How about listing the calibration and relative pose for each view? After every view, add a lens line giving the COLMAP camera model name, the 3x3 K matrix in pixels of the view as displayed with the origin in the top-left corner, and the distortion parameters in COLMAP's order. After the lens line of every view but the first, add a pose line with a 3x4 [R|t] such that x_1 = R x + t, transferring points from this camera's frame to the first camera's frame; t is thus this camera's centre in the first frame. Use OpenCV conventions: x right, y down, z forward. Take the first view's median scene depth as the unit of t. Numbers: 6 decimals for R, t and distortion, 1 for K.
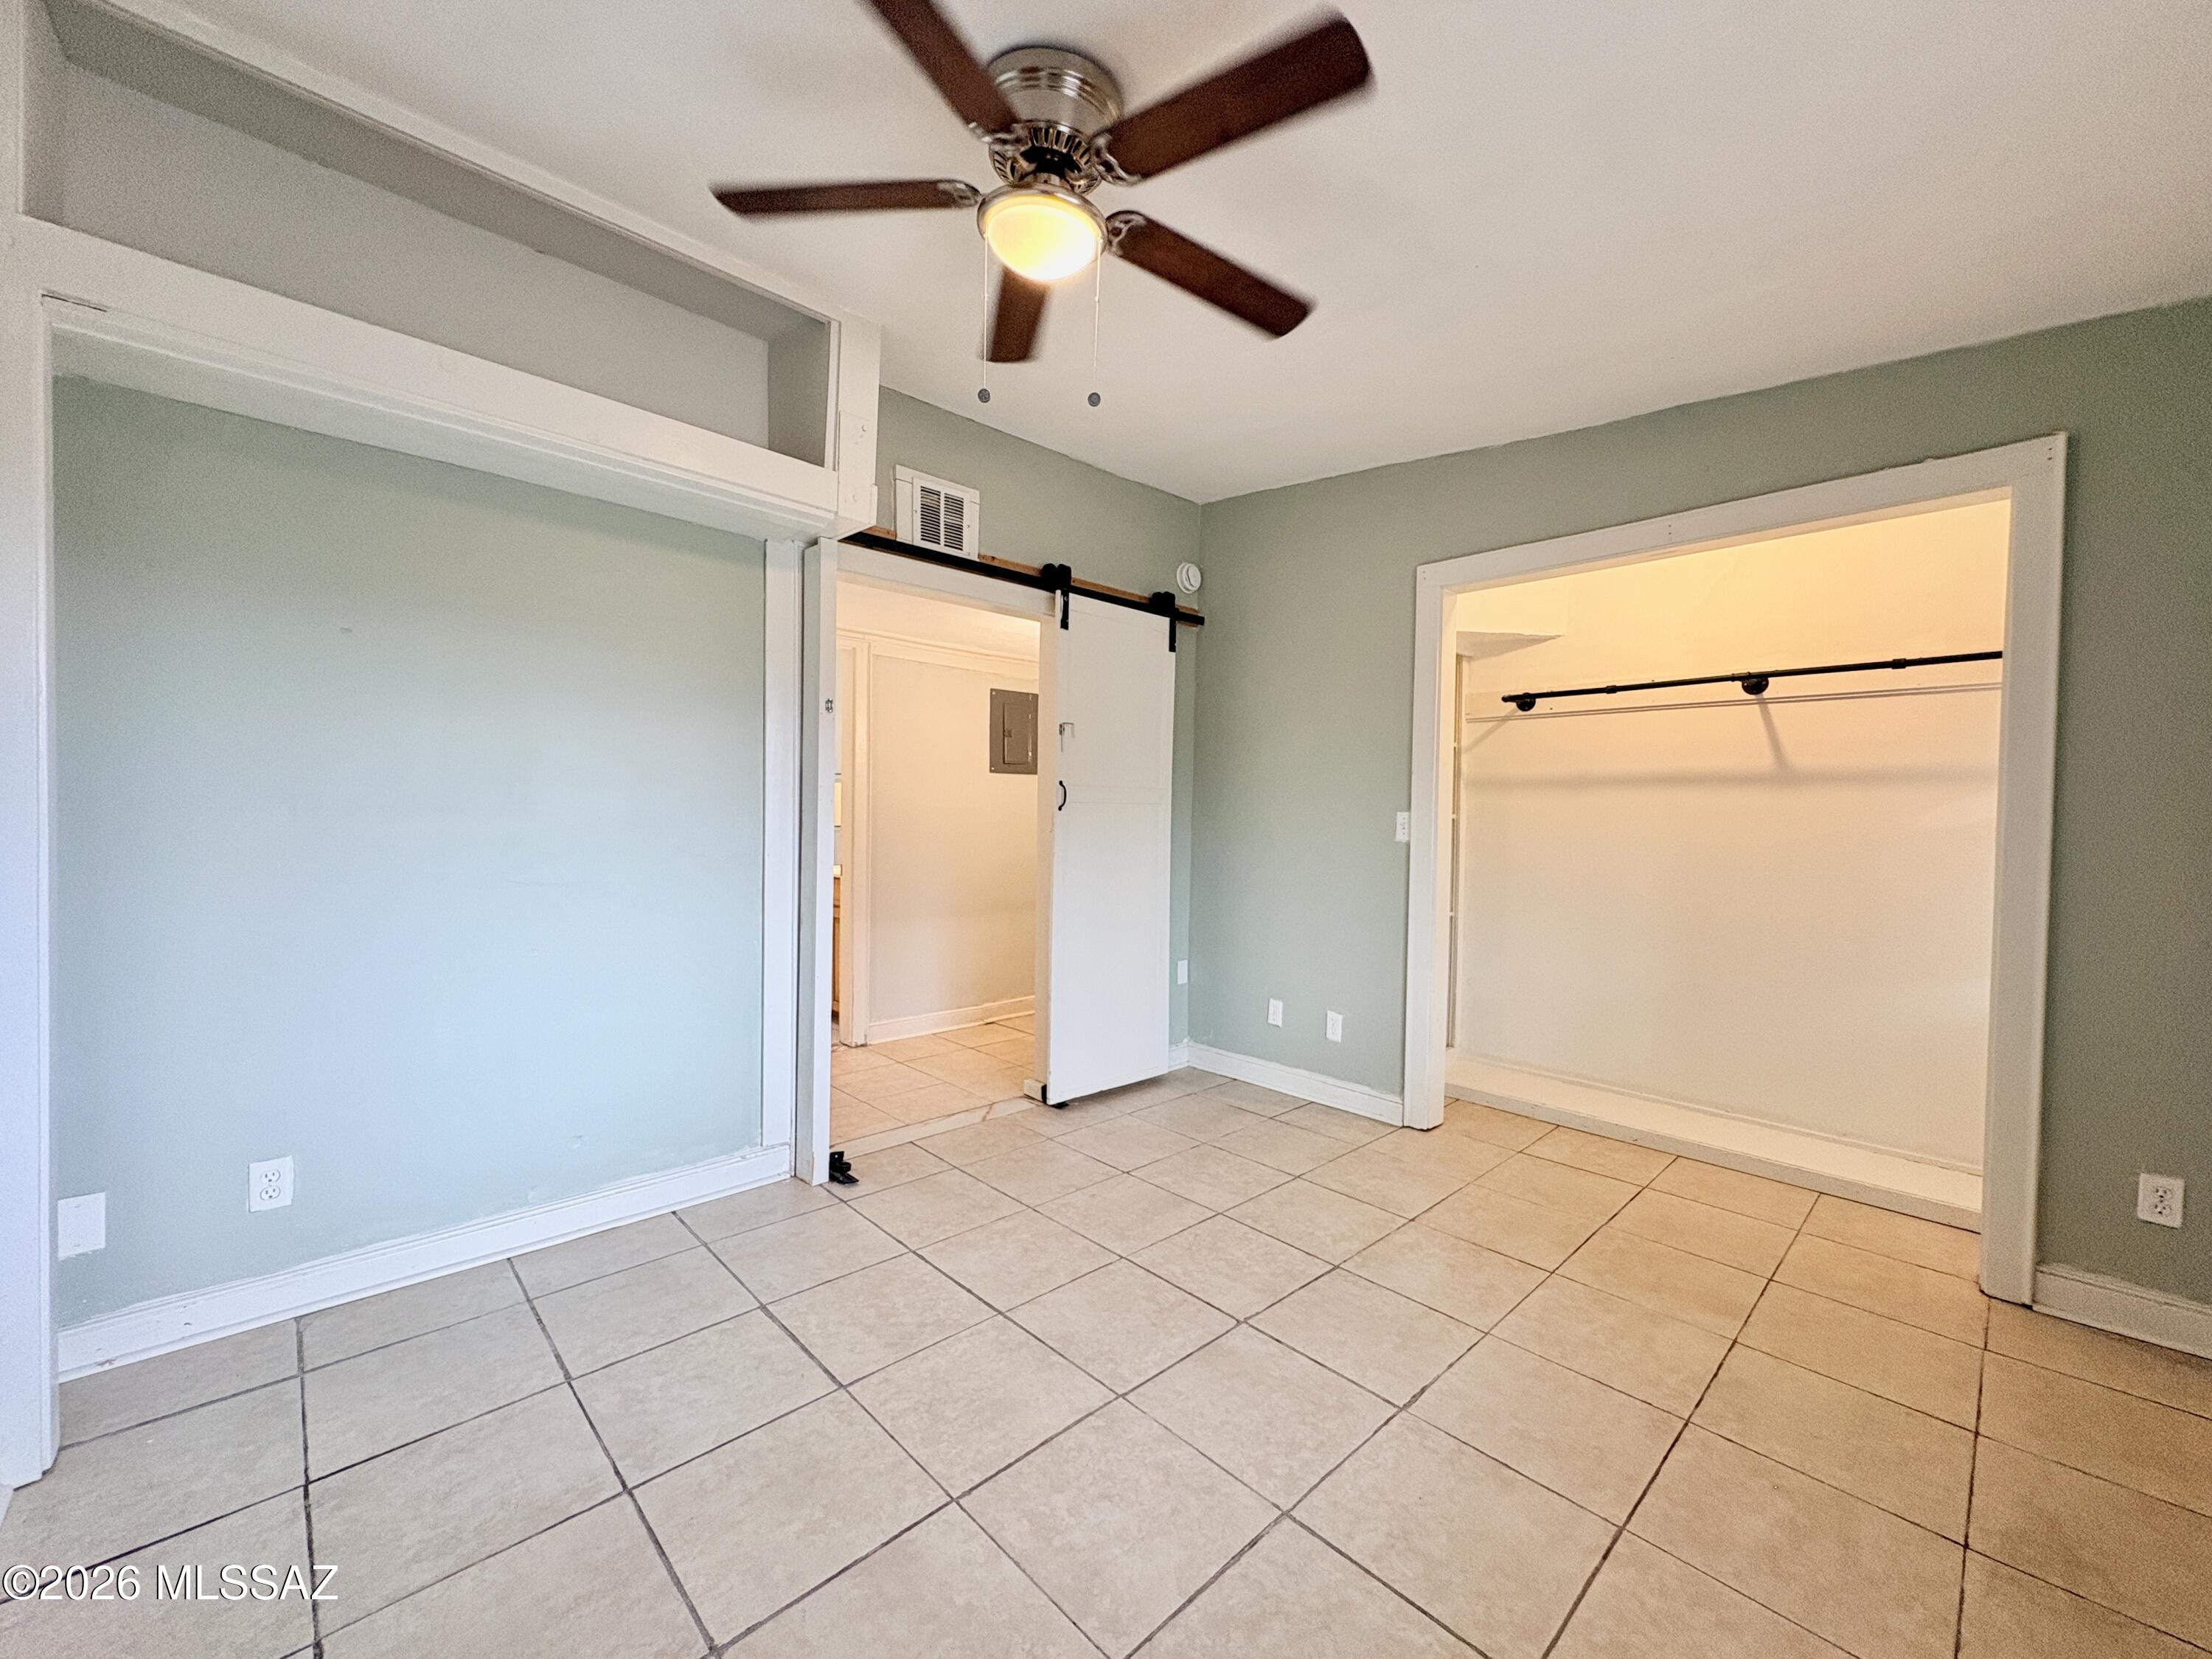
lens RADIAL K [[879.4, 0, 1107.5], [0, 879.4, 827.6], [0, 0, 1]] dist [0.000325, 0.000373]
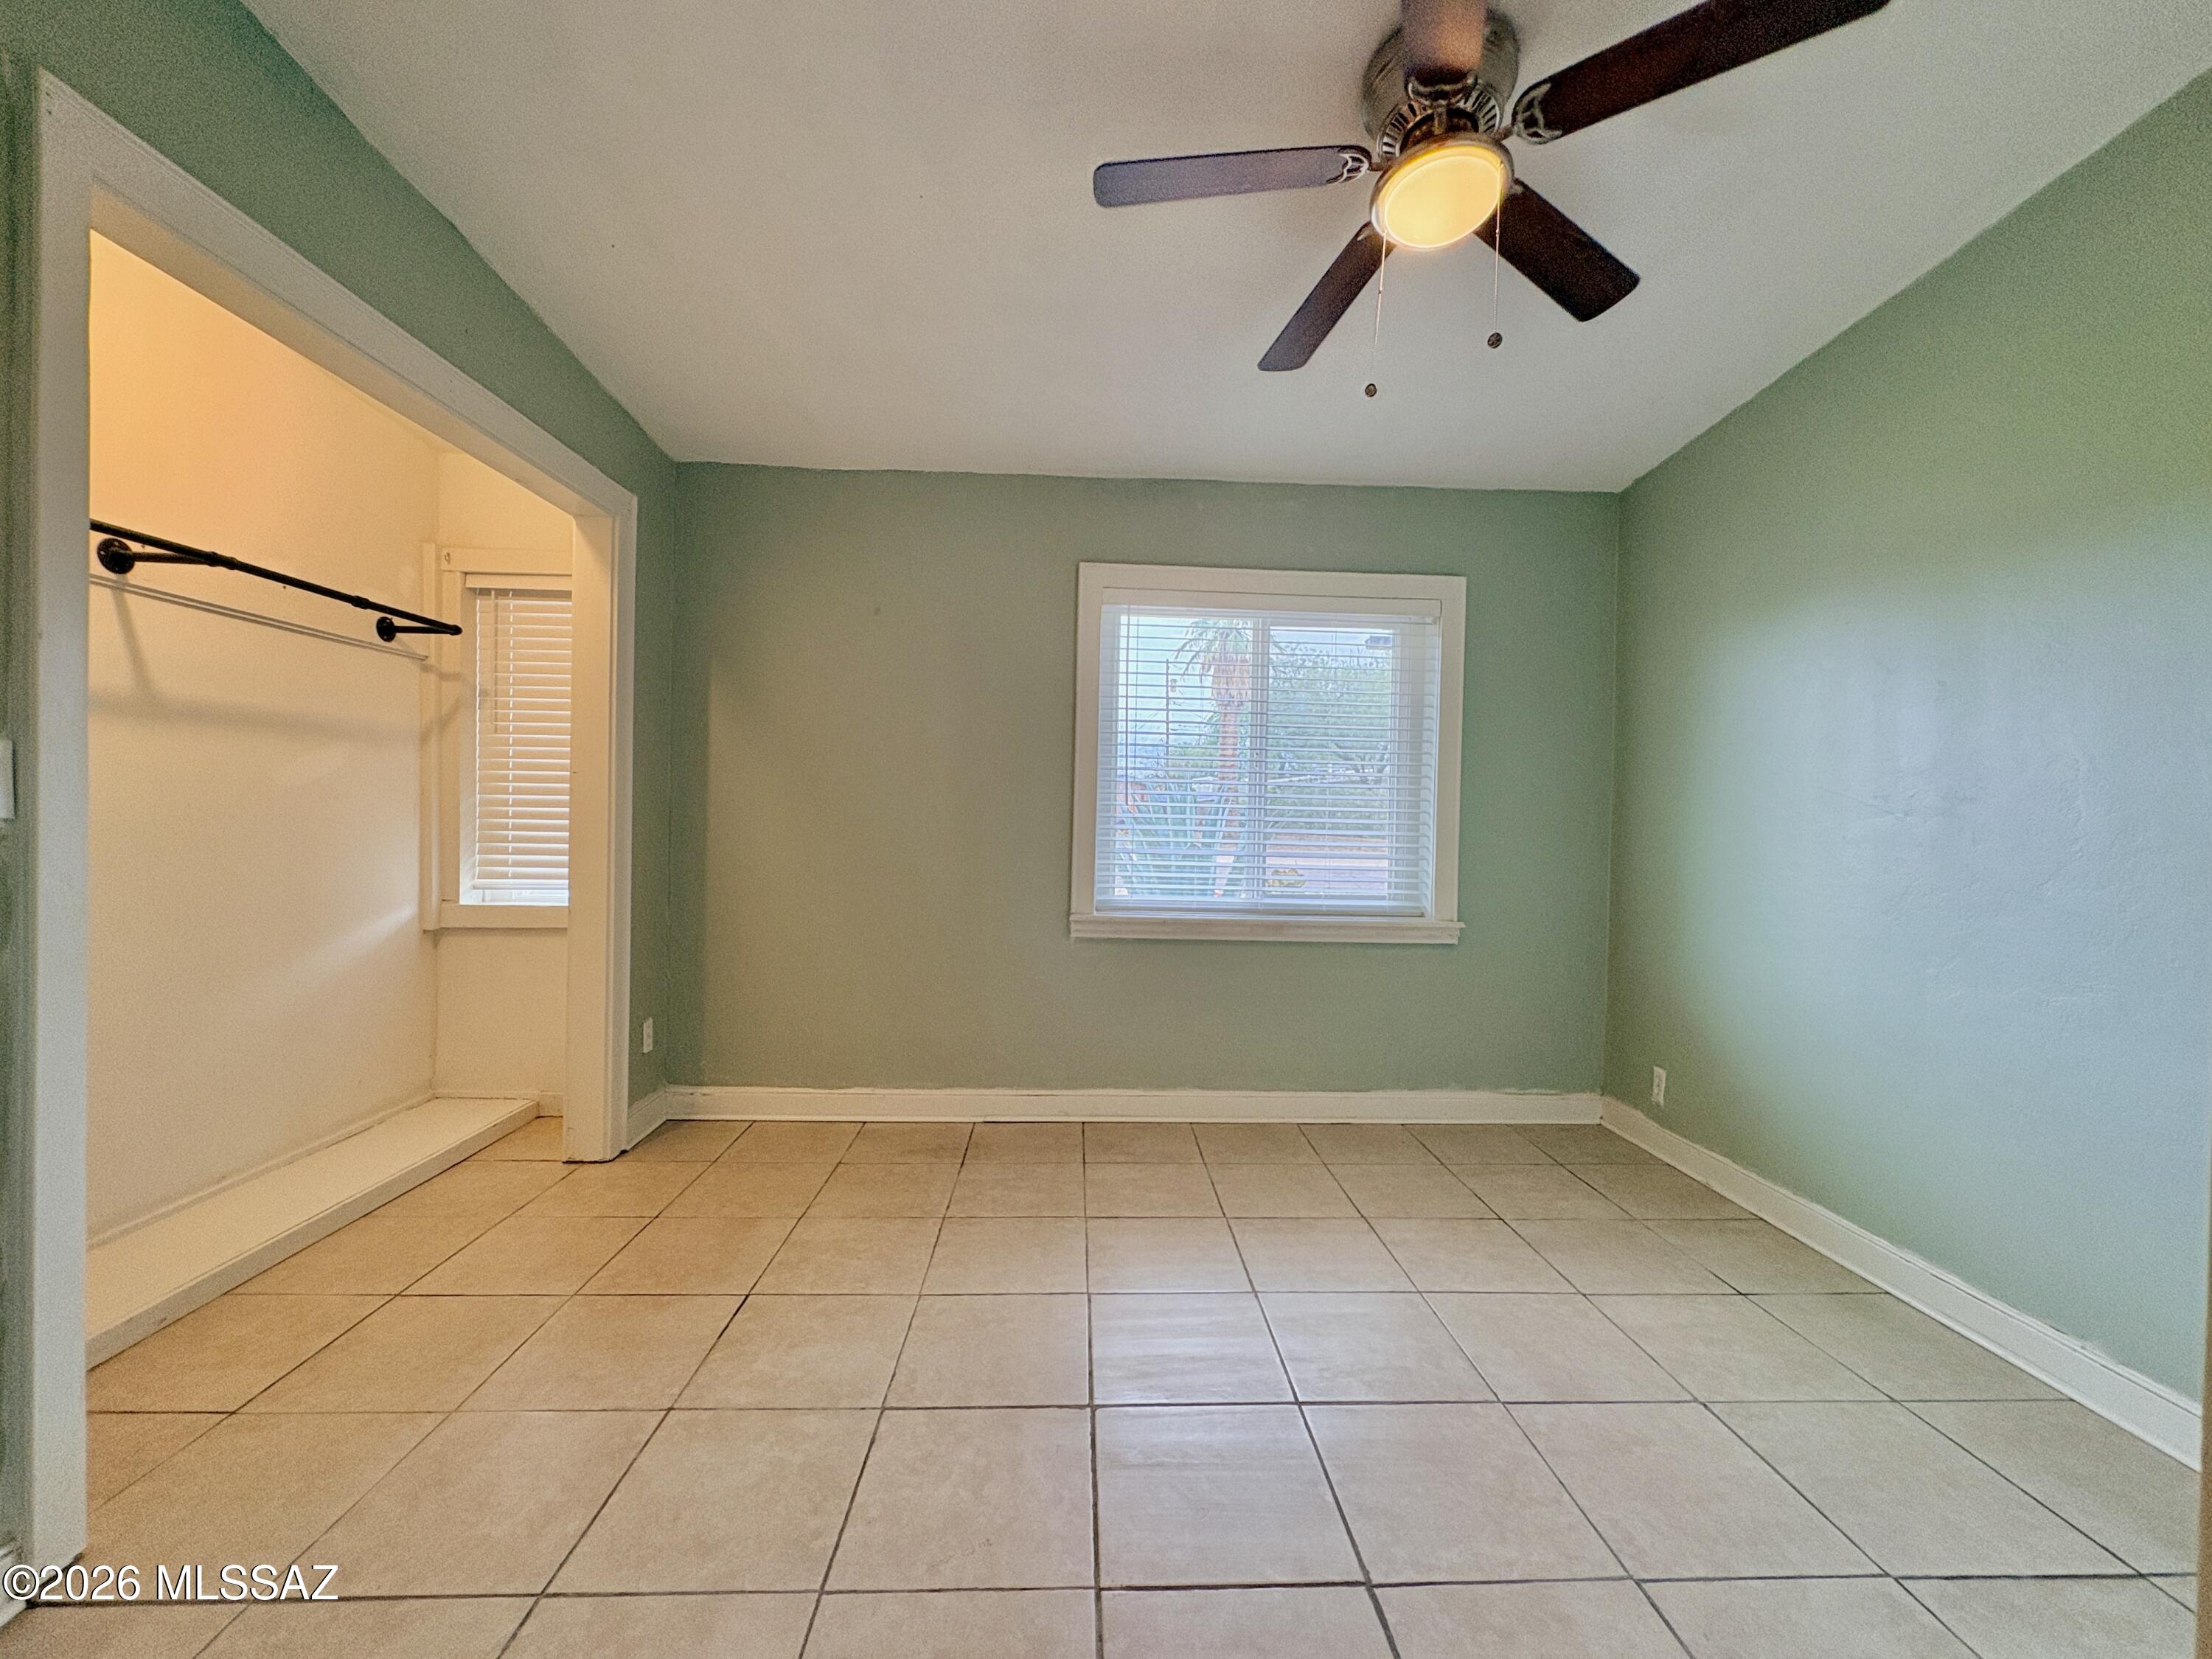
lens RADIAL K [[879.4, 0, 1107.5], [0, 879.4, 827.6], [0, 0, 1]] dist [0.000325, 0.000373]
pose [[-0.750686, -0.038234, 0.659552, -0.348479], [-0.019012, 0.999161, 0.036283, -0.004623], [-0.660386, 0.014698, -0.750783, 1.481705]]
